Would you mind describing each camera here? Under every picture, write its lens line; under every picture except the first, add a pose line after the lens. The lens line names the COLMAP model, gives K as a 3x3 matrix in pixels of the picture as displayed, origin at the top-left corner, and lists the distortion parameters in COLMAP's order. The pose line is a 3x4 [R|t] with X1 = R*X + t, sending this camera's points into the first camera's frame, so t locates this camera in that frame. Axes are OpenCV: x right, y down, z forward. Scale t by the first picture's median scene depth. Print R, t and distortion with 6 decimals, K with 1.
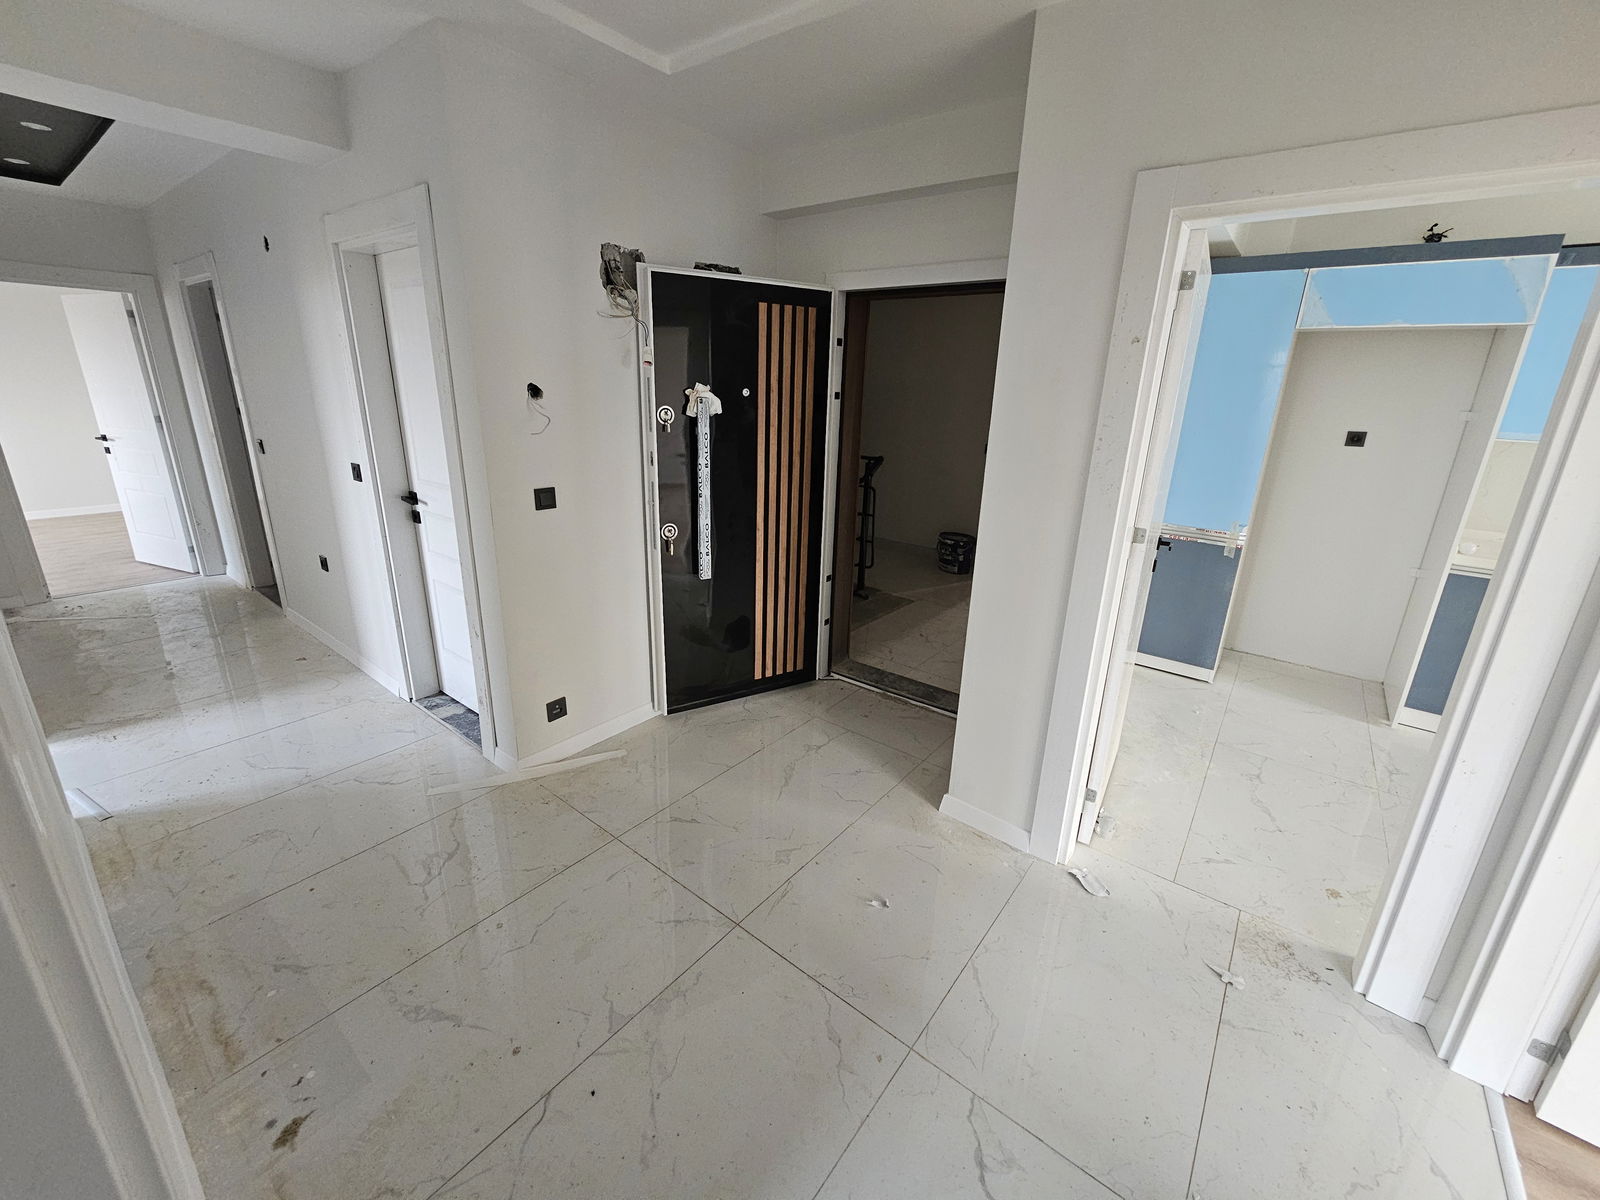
lens RADIAL K [[654.8, 0, 797.9], [0, 654.8, 580.2], [0, 0, 1]] dist [-0.000747, 0.000203]
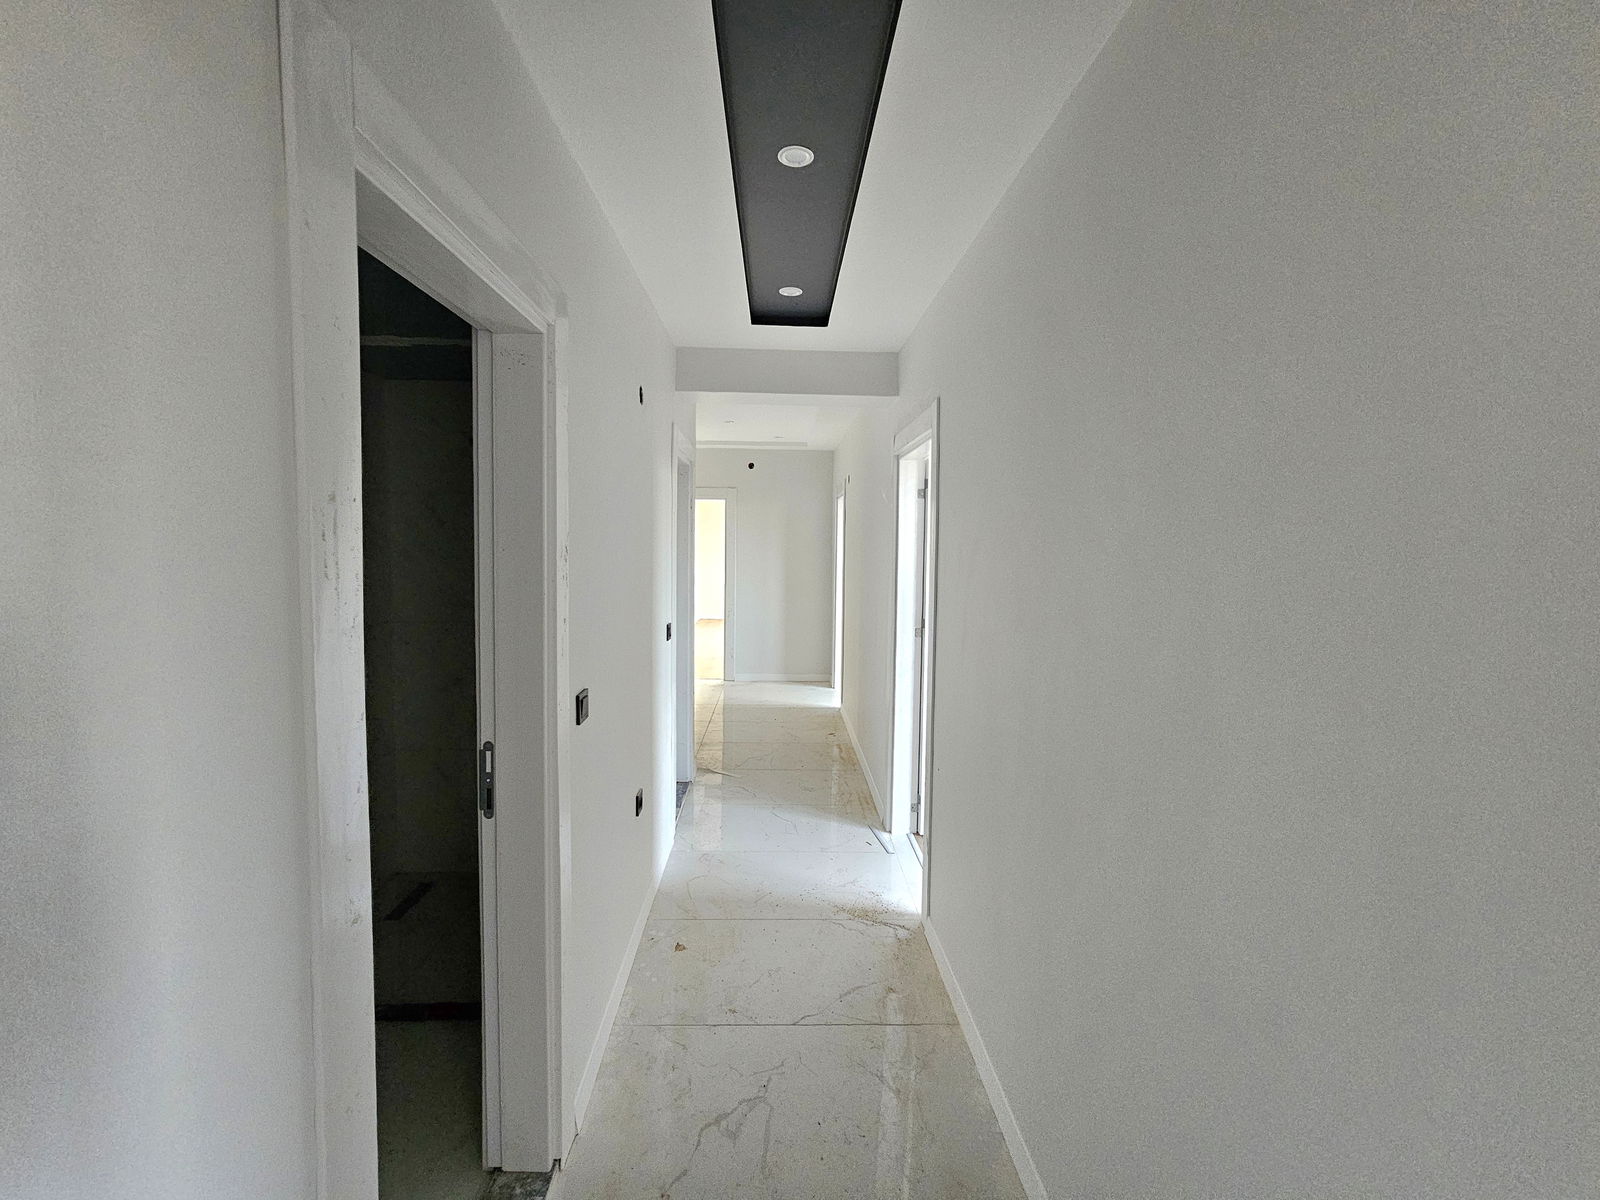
lens RADIAL K [[654.8, 0, 797.9], [0, 654.8, 580.2], [0, 0, 1]] dist [-0.000747, 0.000203]
pose [[-0.643991, -0.087459, 0.760018, -1.614294], [0.189610, 0.944201, 0.269318, -0.492950], [-0.741164, 0.317545, -0.591474, 1.449002]]
